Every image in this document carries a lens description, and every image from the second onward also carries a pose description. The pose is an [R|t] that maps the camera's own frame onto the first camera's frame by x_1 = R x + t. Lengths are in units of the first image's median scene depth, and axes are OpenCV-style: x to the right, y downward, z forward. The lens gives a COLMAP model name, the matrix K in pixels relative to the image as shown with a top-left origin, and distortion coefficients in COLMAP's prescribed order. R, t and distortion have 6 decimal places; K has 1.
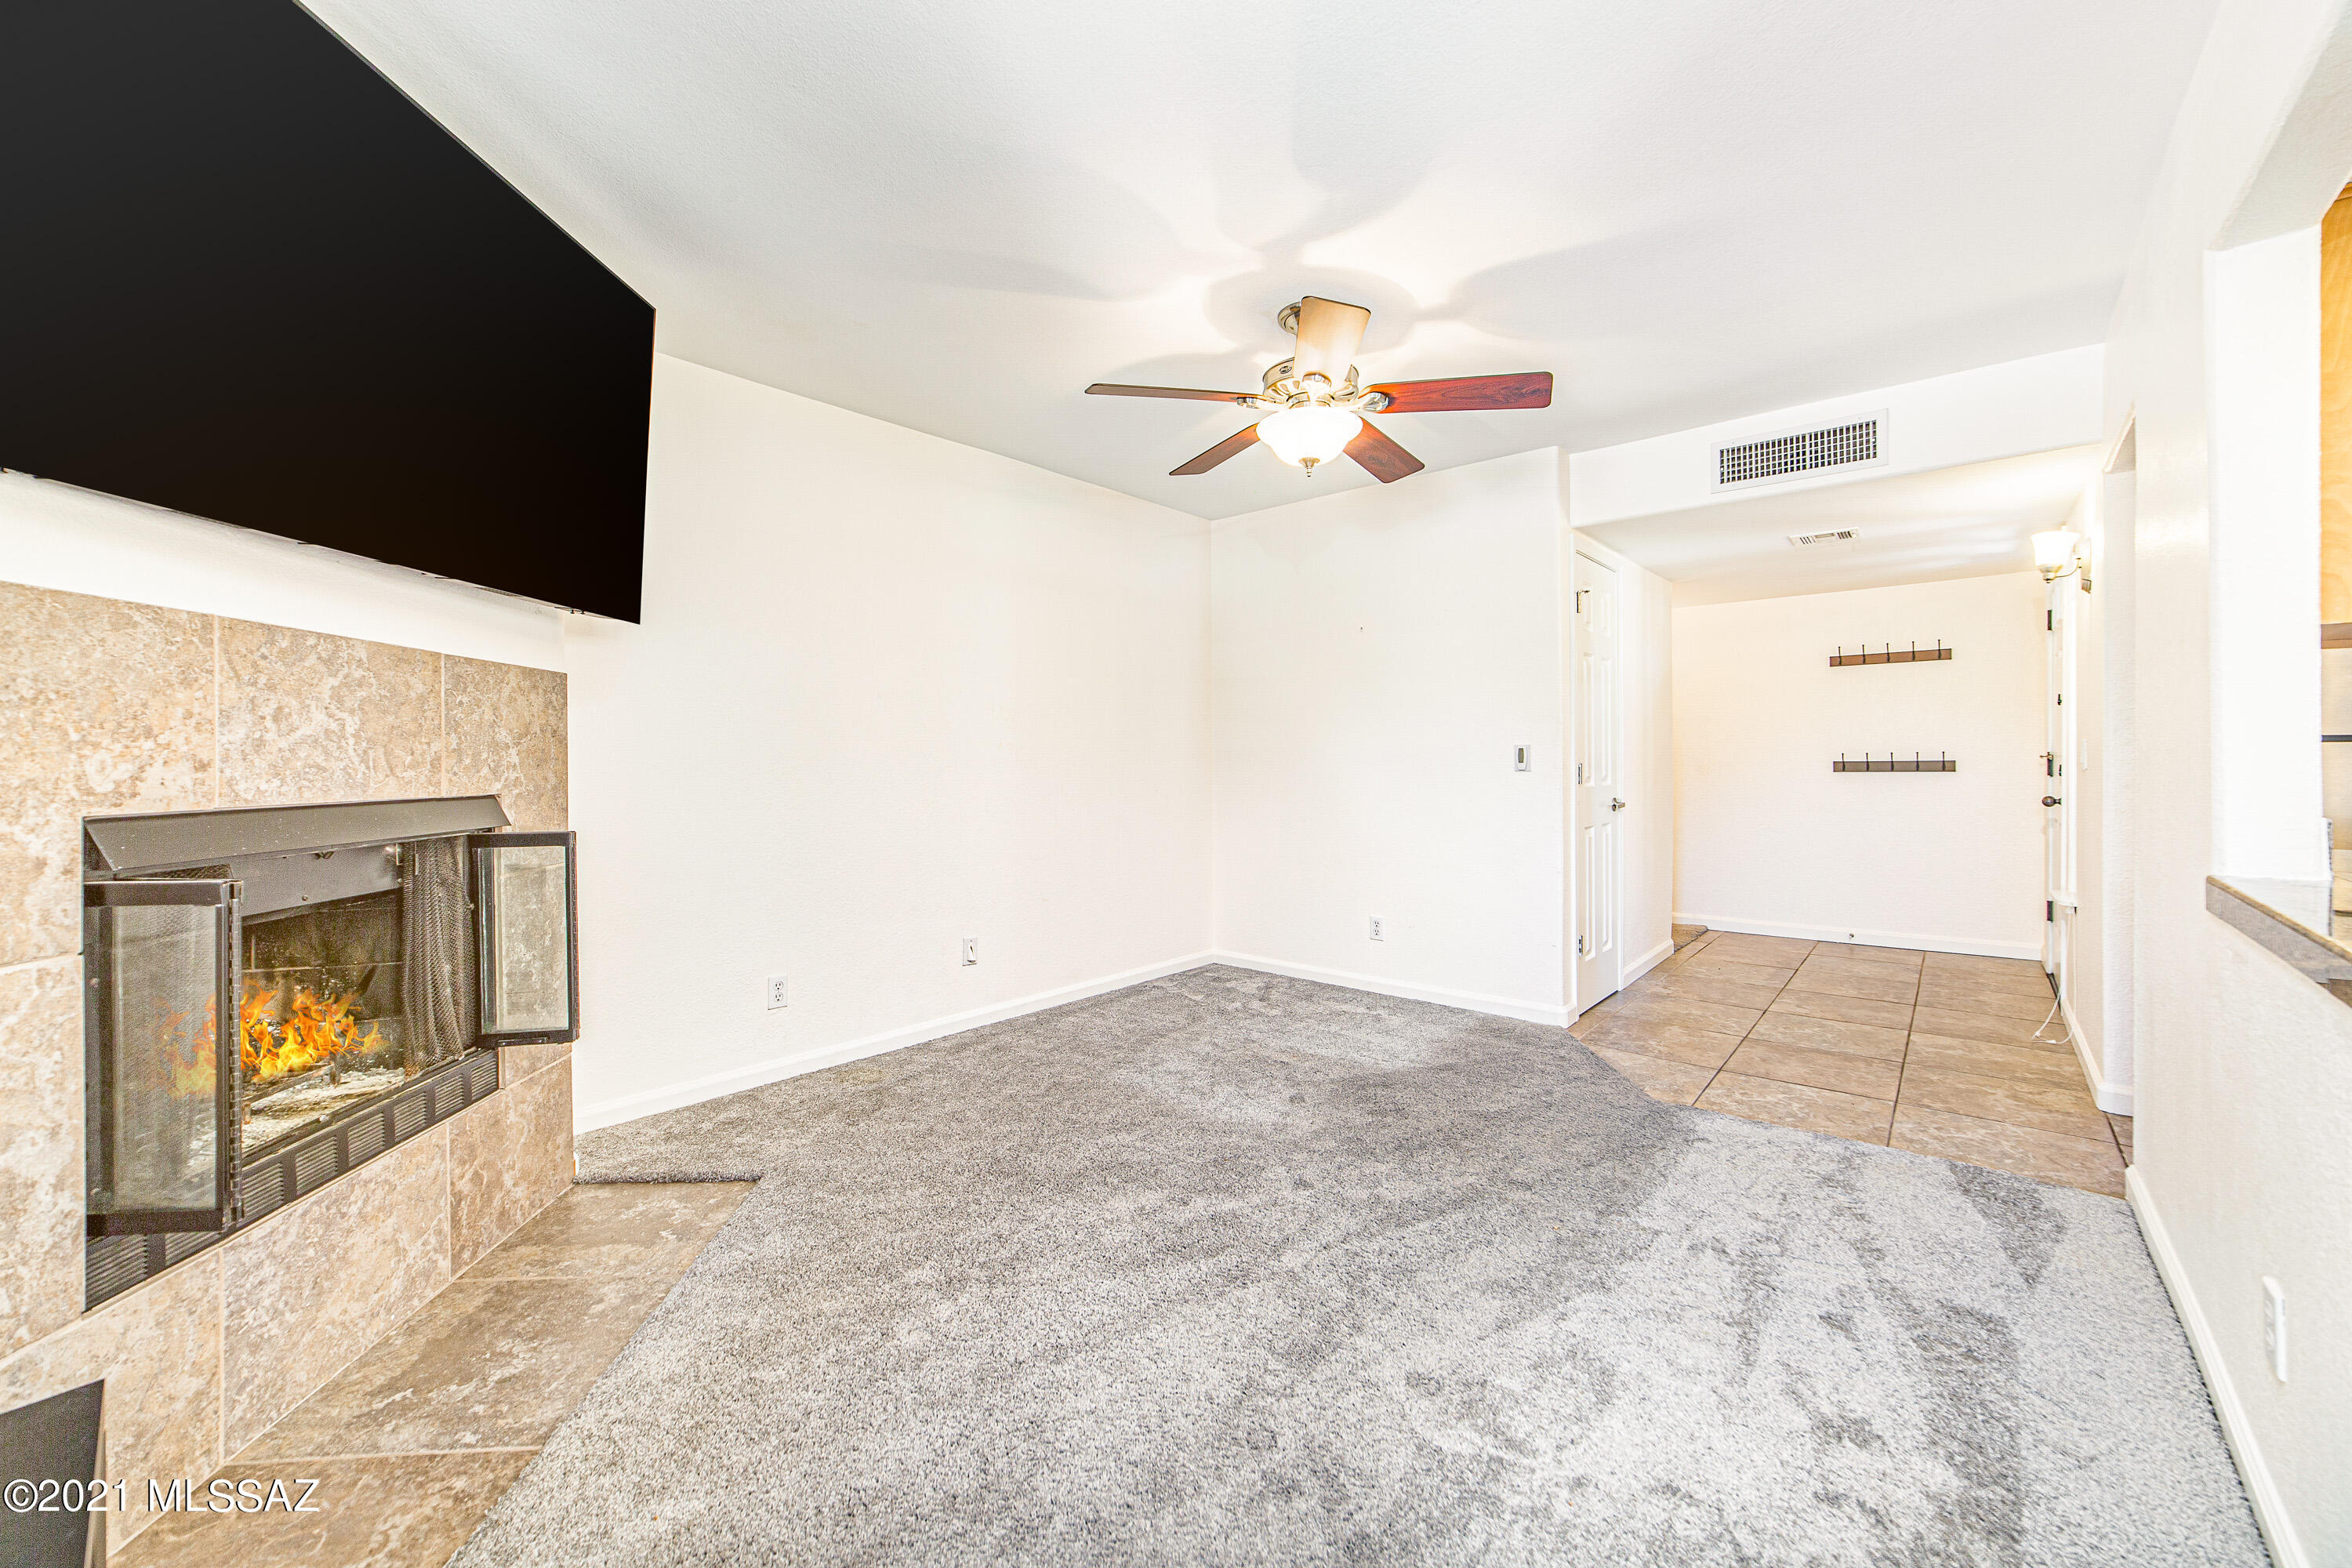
lens RADIAL K [[914.4, 0, 1171.6], [0, 914.4, 761.3], [0, 0, 1]] dist [-0.021514, 0.009633]
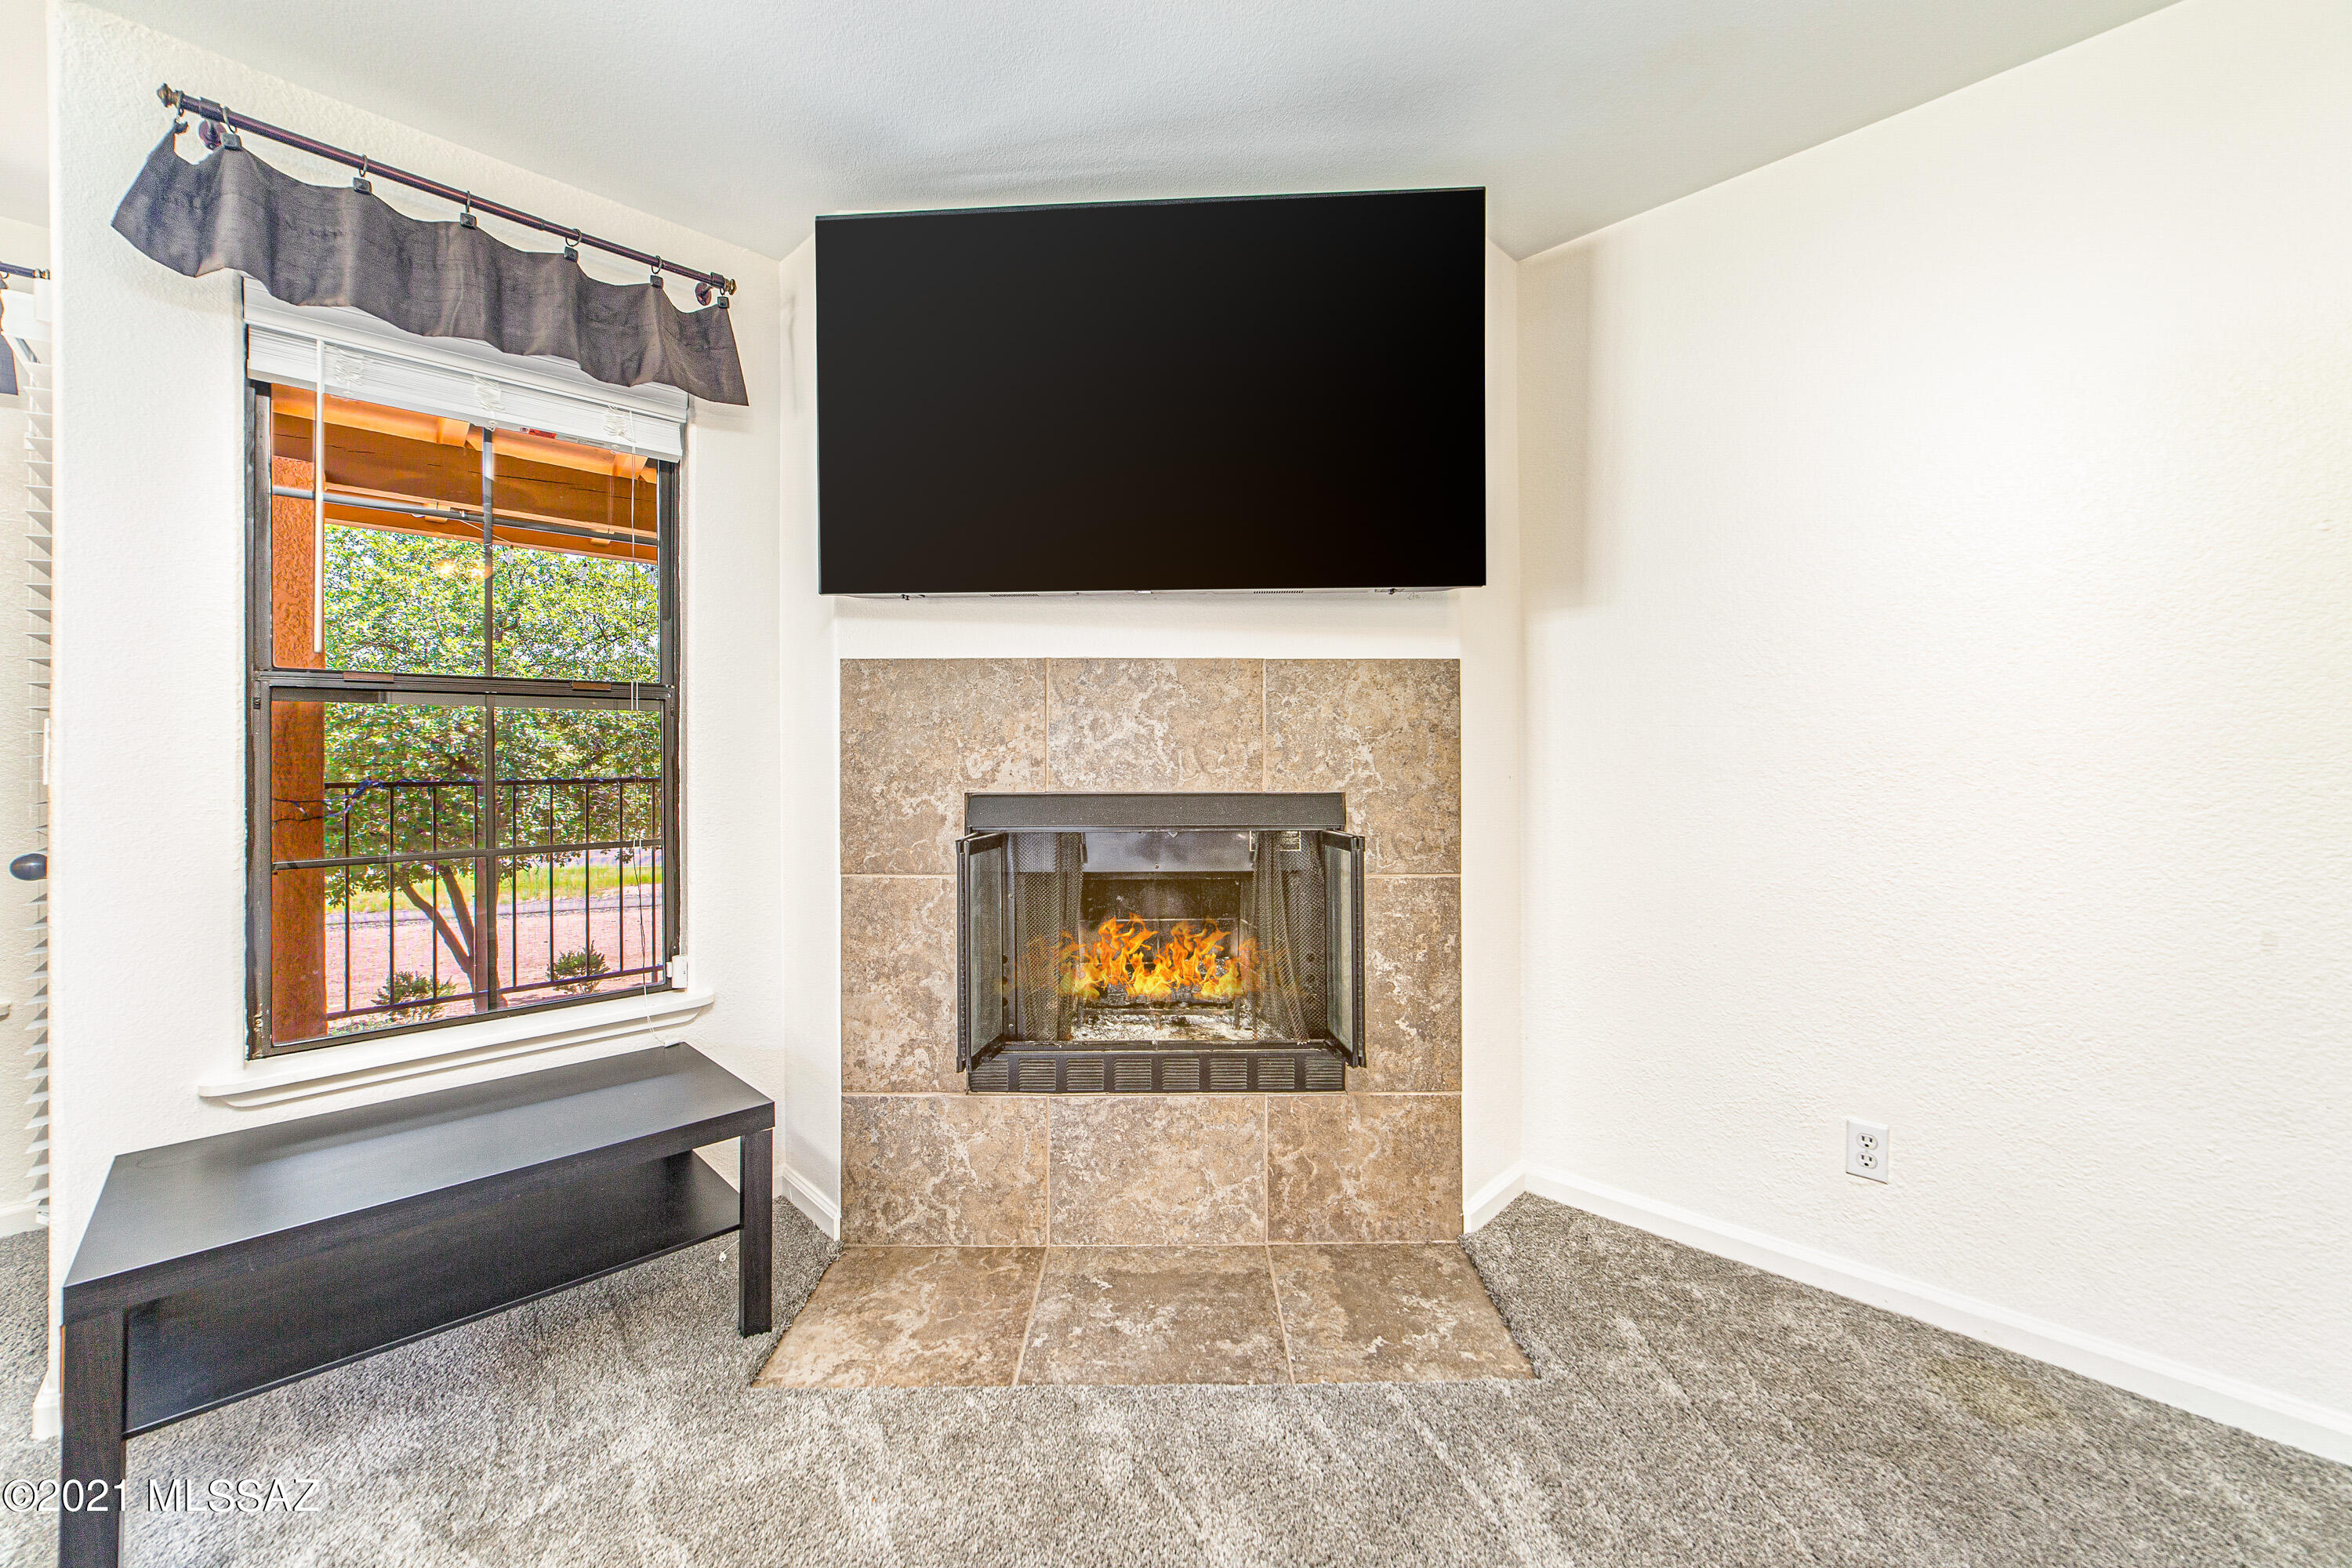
lens RADIAL K [[936.2, 0, 1180.0], [0, 936.2, 754.7], [0, 0, 1]] dist [-0.029485, 0.014879]
pose [[-0.063161, -0.001826, -0.998002, 0.303738], [0.000804, 0.999998, -0.001881, -0.003136], [0.998003, -0.000921, -0.063160, 0.943634]]
